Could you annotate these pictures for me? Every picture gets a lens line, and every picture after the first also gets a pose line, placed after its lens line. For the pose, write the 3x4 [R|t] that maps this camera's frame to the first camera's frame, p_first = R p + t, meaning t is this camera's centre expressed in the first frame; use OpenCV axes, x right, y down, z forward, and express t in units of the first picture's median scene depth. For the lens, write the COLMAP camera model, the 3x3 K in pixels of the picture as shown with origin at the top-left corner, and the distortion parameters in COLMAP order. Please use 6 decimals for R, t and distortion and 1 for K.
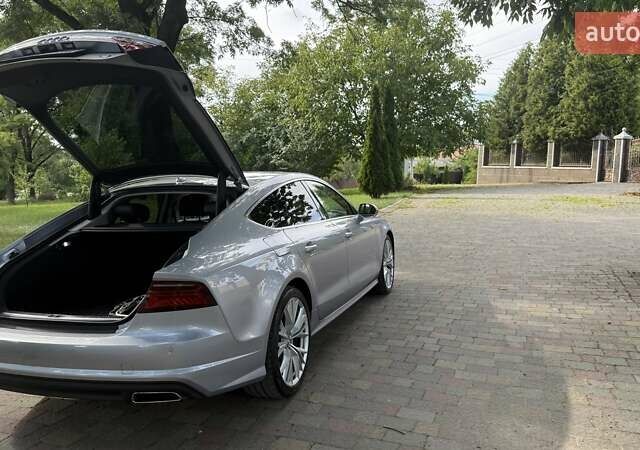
lens RADIAL K [[581.1, 0, 314.7], [0, 581.1, 229.1], [0, 0, 1]] dist [0.023290, 0.000000]
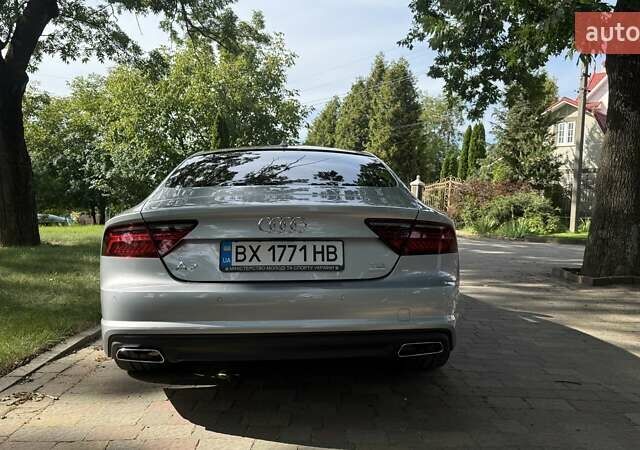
lens RADIAL K [[581.1, 0, 334.8], [0, 581.1, 209.2], [0, 0, 1]] dist [0.023290, 0.000000]
pose [[0.914632, 0.040608, 0.402242, -0.088549], [0.004238, 0.993925, -0.109977, 0.019868], [-0.404265, 0.102293, 0.908904, 0.023718]]
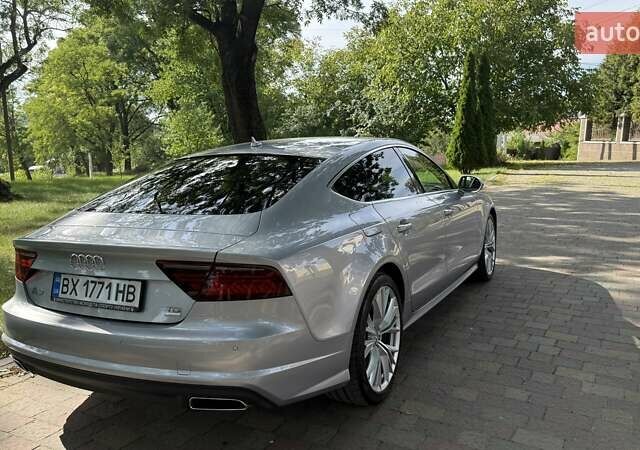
lens RADIAL K [[581.1, 0, 310.7], [0, 581.1, 225.1], [0, 0, 1]] dist [0.023290, 0.000000]
pose [[0.988935, 0.027534, -0.145771, -0.003323], [-0.022429, 0.999080, 0.036546, 0.000410], [0.146643, -0.032873, 0.988643, 0.024823]]
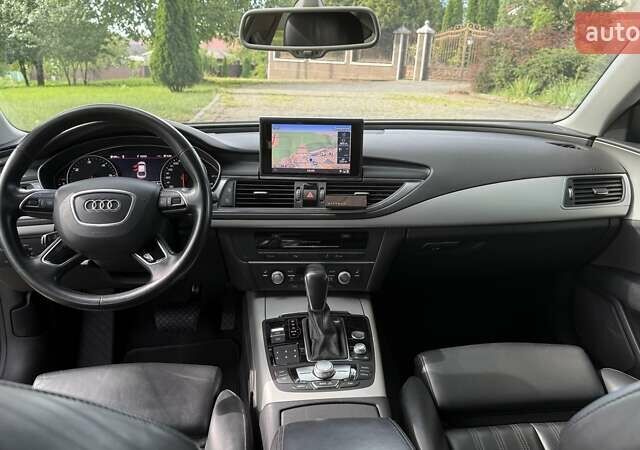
lens RADIAL K [[581.1, 0, 310.7], [0, 581.1, 233.4], [0, 0, 1]] dist [0.023290, 0.000000]
pose [[0.916206, -0.075857, 0.393461, -0.038564], [0.004587, 0.983839, 0.178997, -0.006118], [-0.400680, -0.162194, 0.901747, 0.180294]]
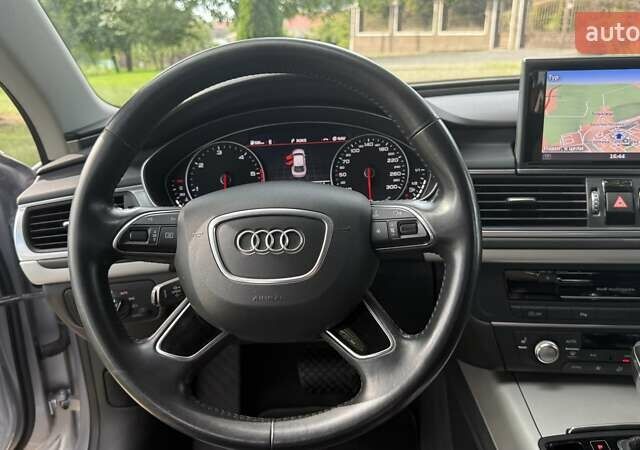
lens RADIAL K [[581.1, 0, 315.6], [0, 581.1, 227.9], [0, 0, 1]] dist [0.023290, 0.000000]
pose [[0.957994, -0.094897, 0.270634, -0.039763], [0.039883, 0.978582, 0.201956, -0.005226], [-0.284002, -0.182679, 0.941260, 0.206386]]
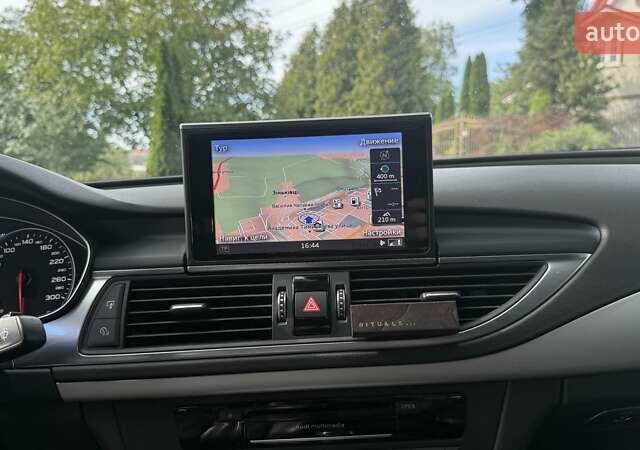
lens RADIAL K [[581.1, 0, 313.9], [0, 581.1, 231.0], [0, 0, 1]] dist [0.023290, 0.000000]
pose [[0.913794, -0.056807, 0.402186, -0.025529], [0.058426, 0.998258, 0.008253, -0.002903], [-0.401954, 0.015956, 0.915521, 0.209757]]
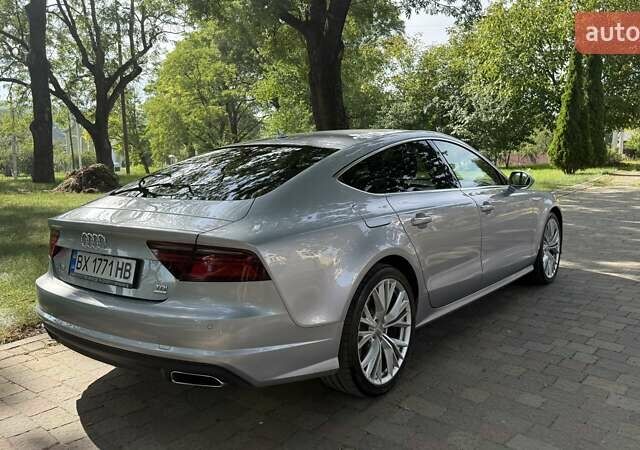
lens RADIAL K [[581.1, 0, 309.9], [0, 581.1, 221.5], [0, 0, 1]] dist [0.023290, 0.000000]
pose [[0.945329, 0.057621, -0.320989, 0.017482], [-0.047262, 0.998082, 0.039977, 0.001463], [0.322677, -0.022621, 0.946239, 0.028057]]
